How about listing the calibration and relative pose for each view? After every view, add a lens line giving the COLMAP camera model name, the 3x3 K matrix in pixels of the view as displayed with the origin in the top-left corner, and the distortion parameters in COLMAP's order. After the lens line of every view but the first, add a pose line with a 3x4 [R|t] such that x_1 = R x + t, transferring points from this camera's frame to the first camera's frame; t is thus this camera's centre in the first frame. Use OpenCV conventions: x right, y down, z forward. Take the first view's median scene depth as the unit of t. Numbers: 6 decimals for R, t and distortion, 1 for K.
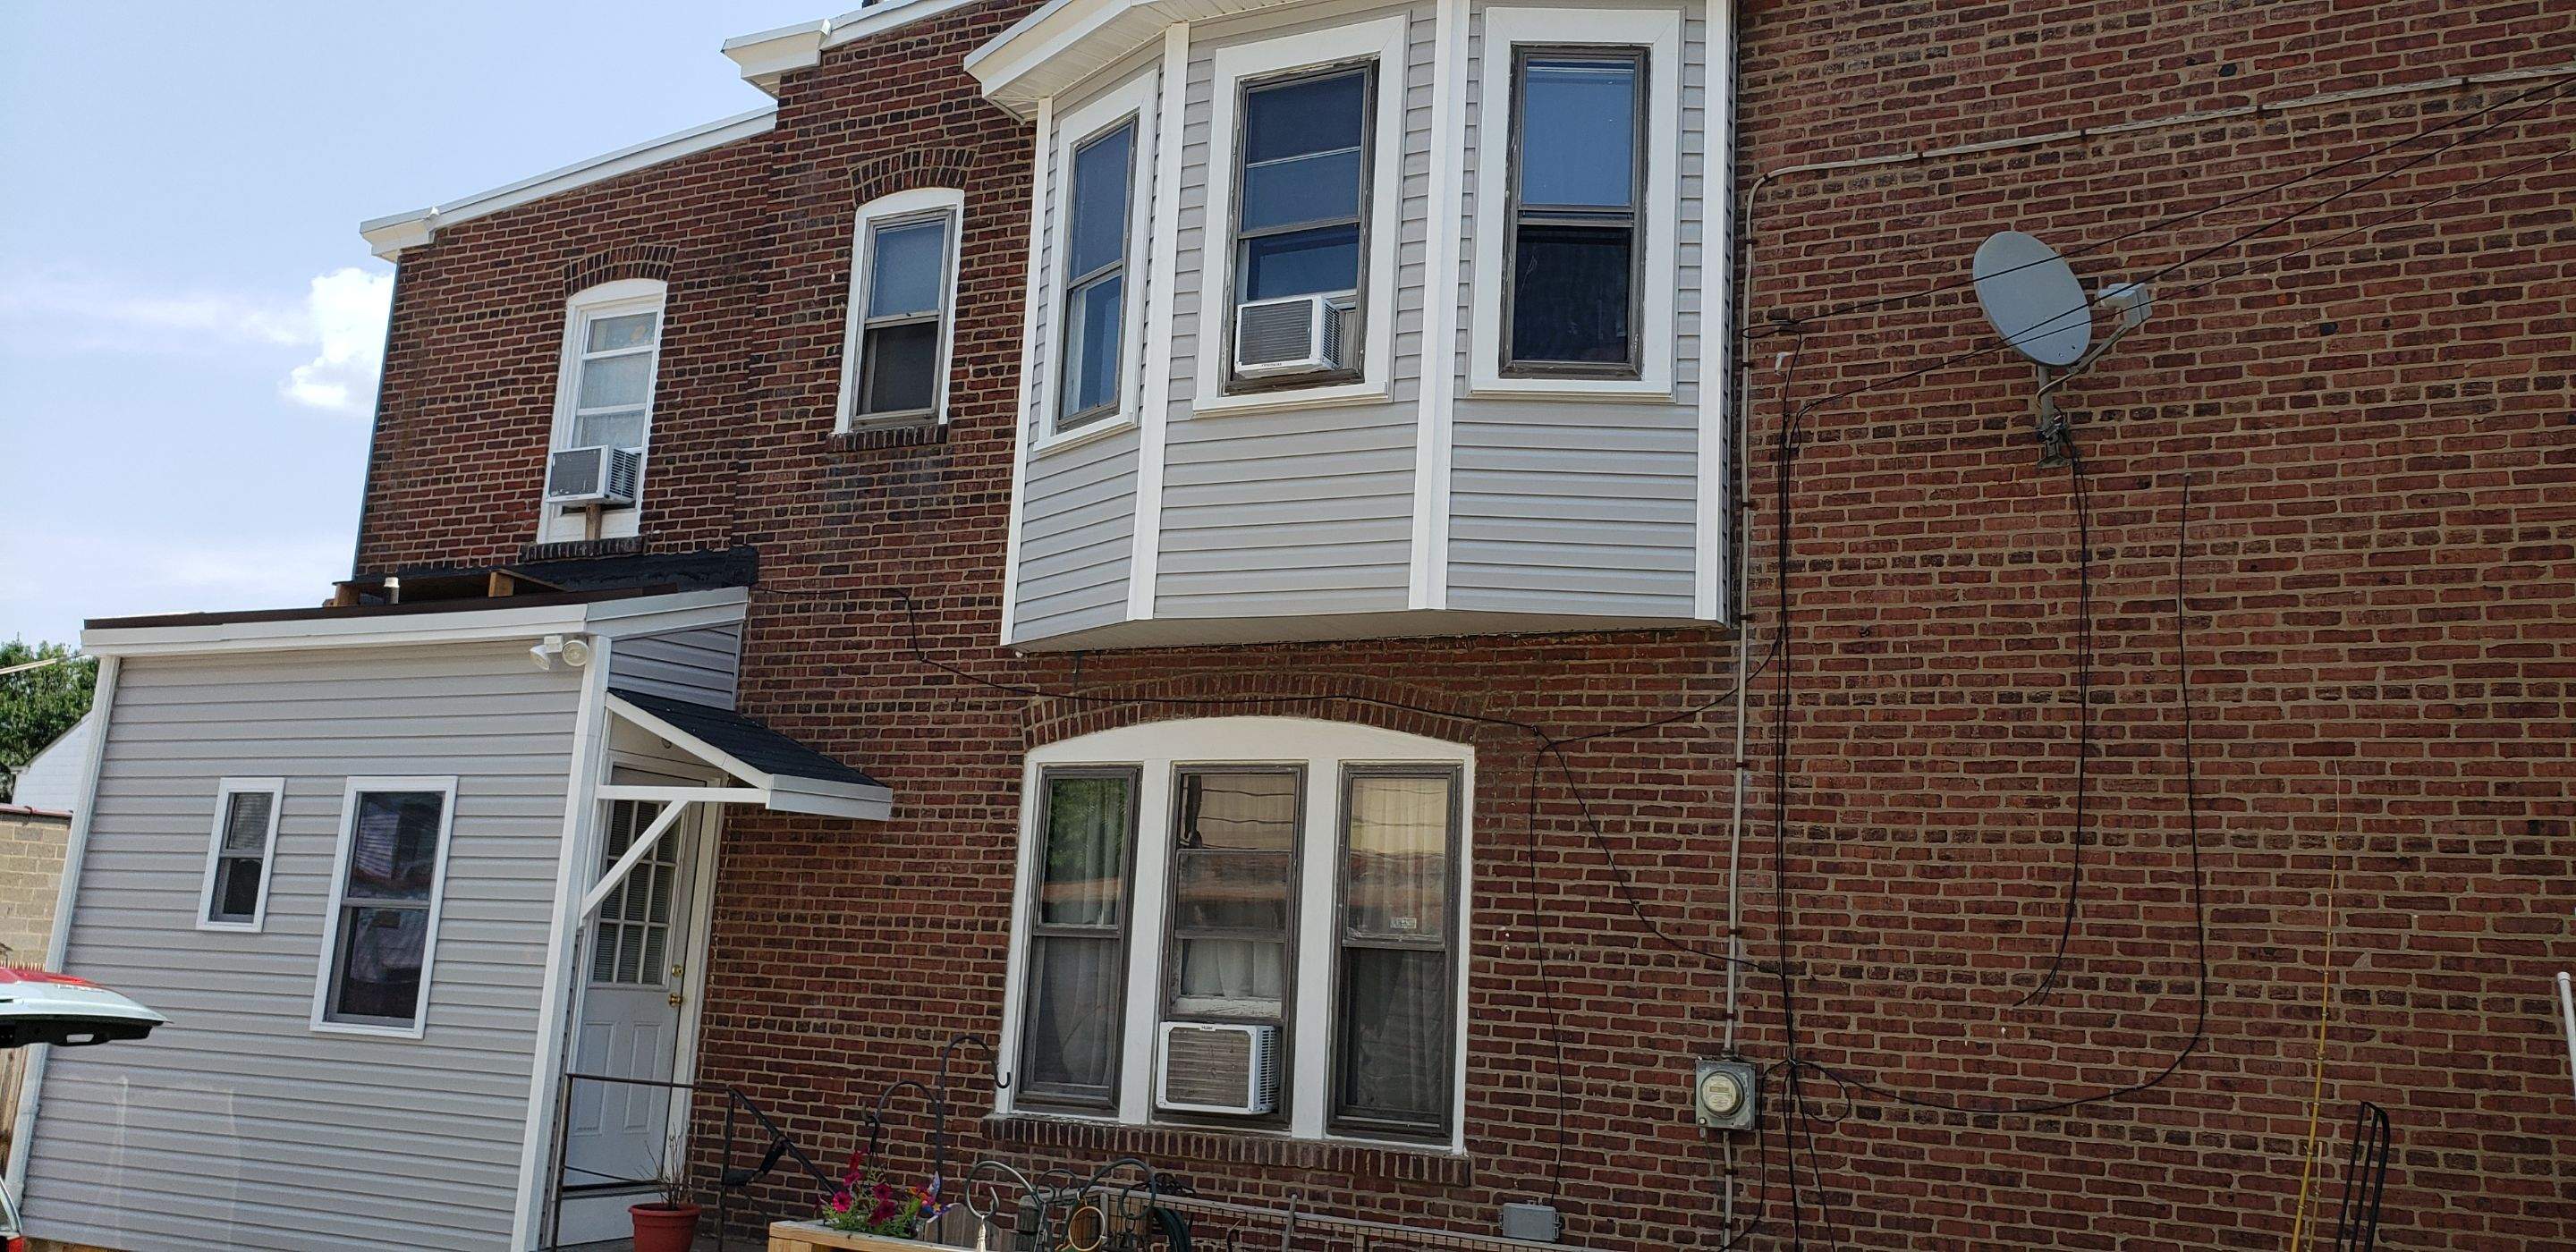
lens RADIAL K [[2129.9, 0, 1300.9], [0, 2129.9, 561.4], [0, 0, 1]] dist [0.041106, -0.005010]
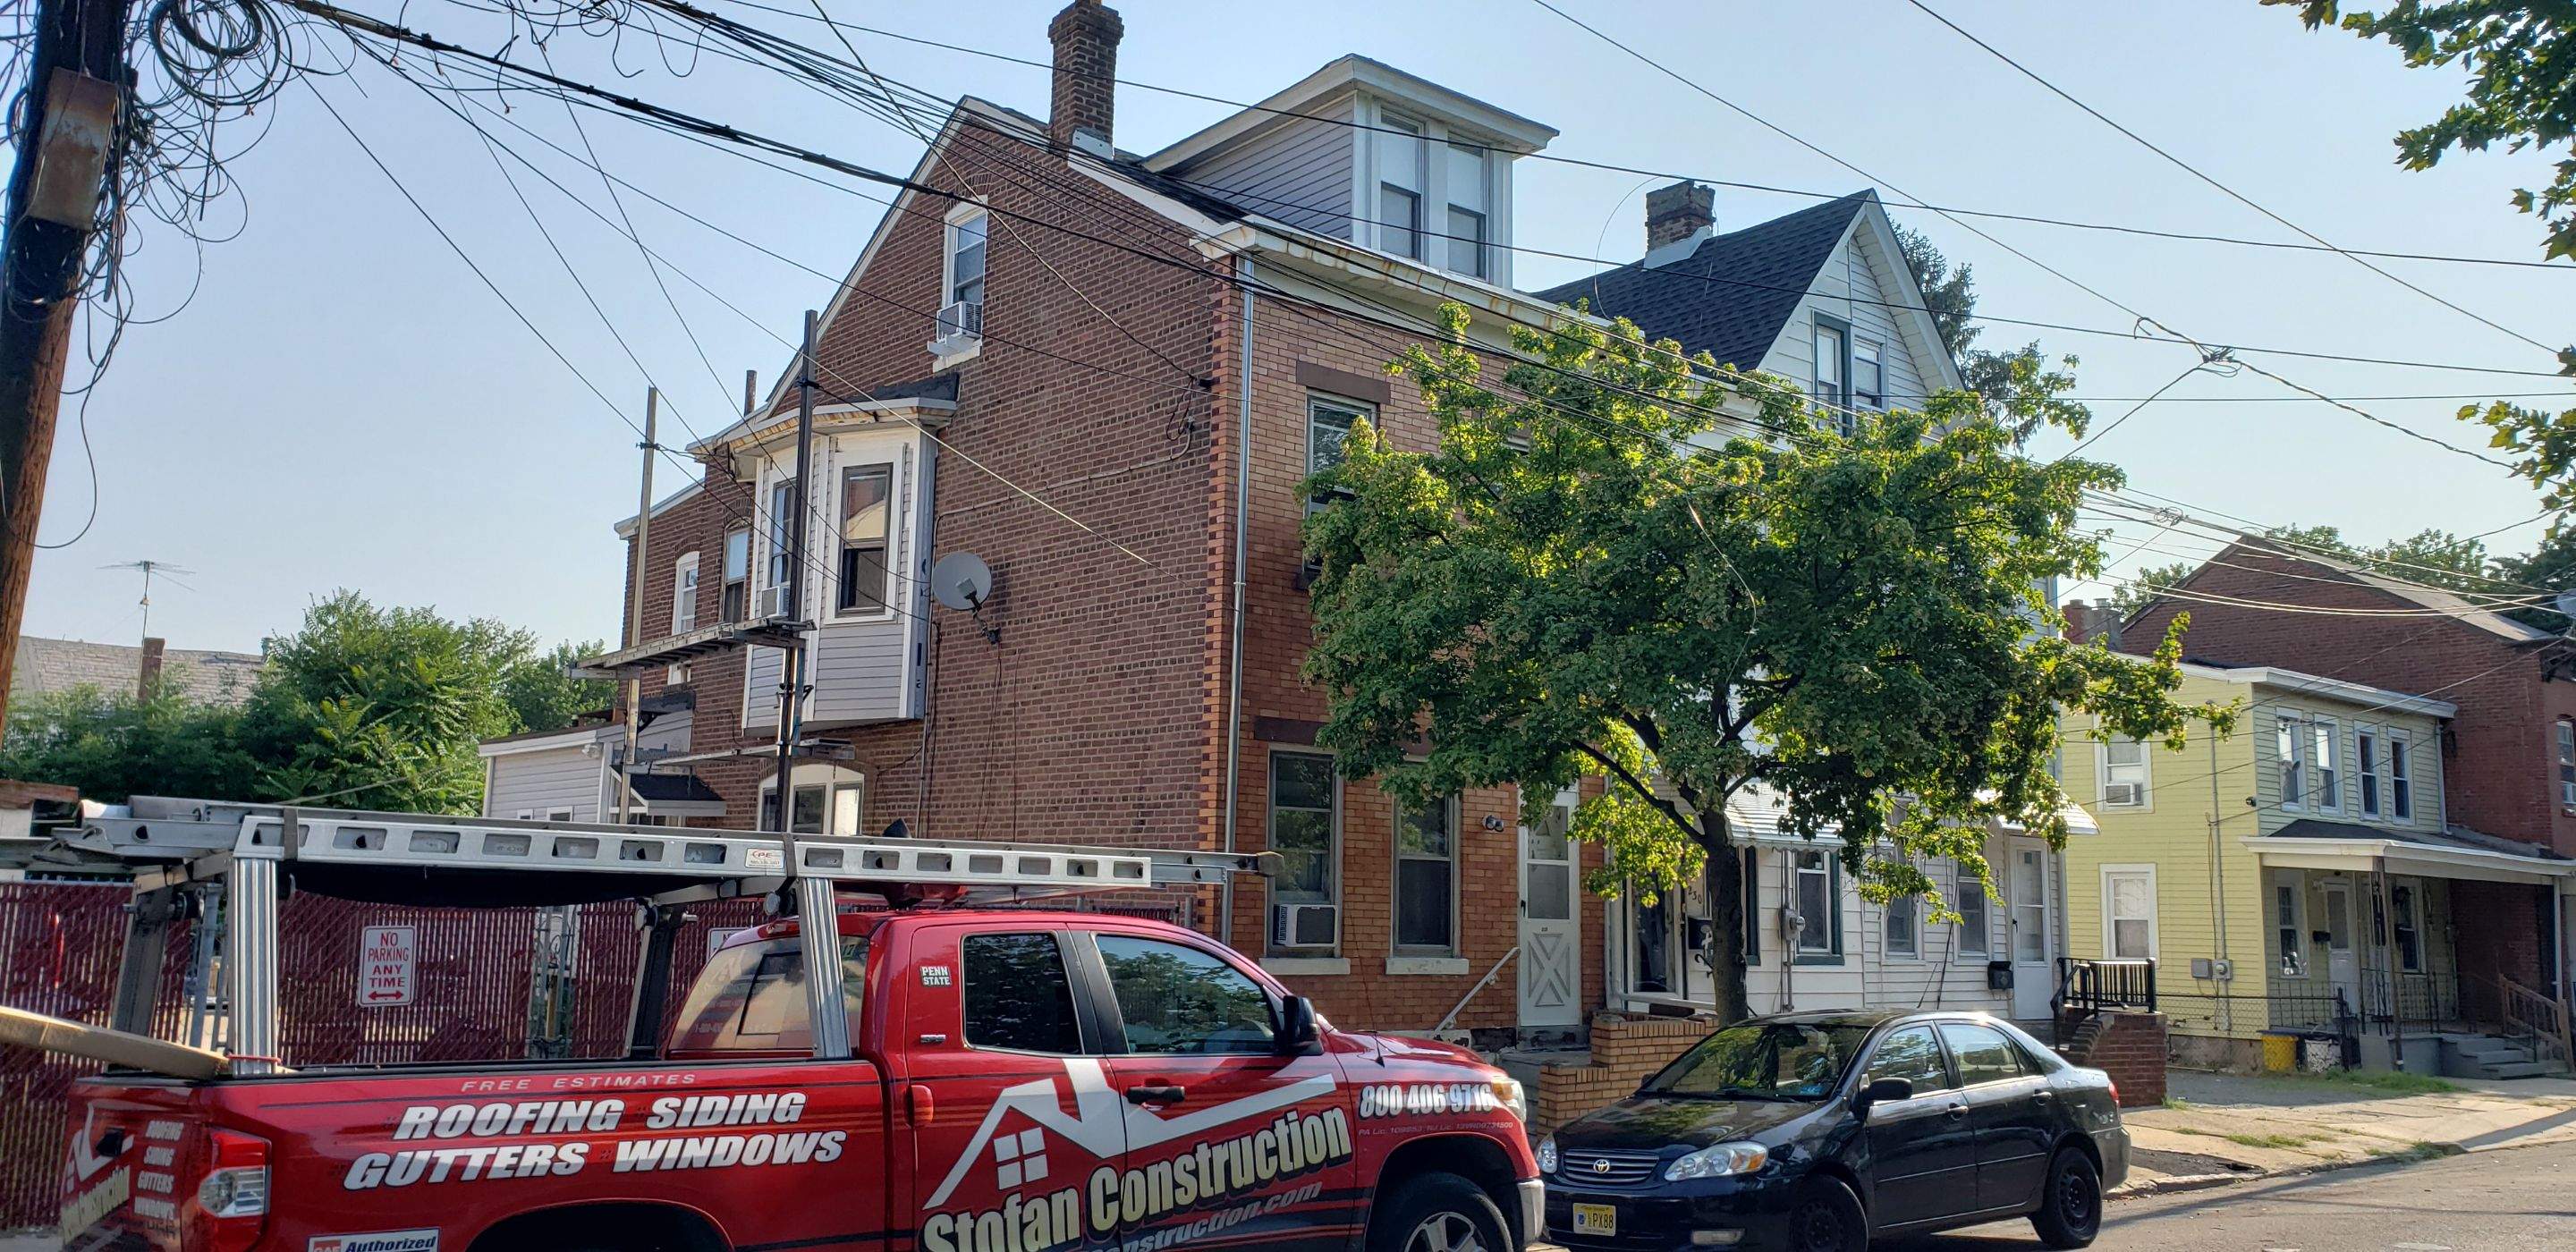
lens RADIAL K [[1970.2, 0, 1337.8], [0, 1970.2, 586.2], [0, 0, 1]] dist [0.165936, -0.335210]
pose [[0.926302, -0.092596, -0.365226, 1.252939], [0.107608, 0.993973, 0.020919, -0.095614], [0.361088, -0.058678, 0.930684, -0.737369]]
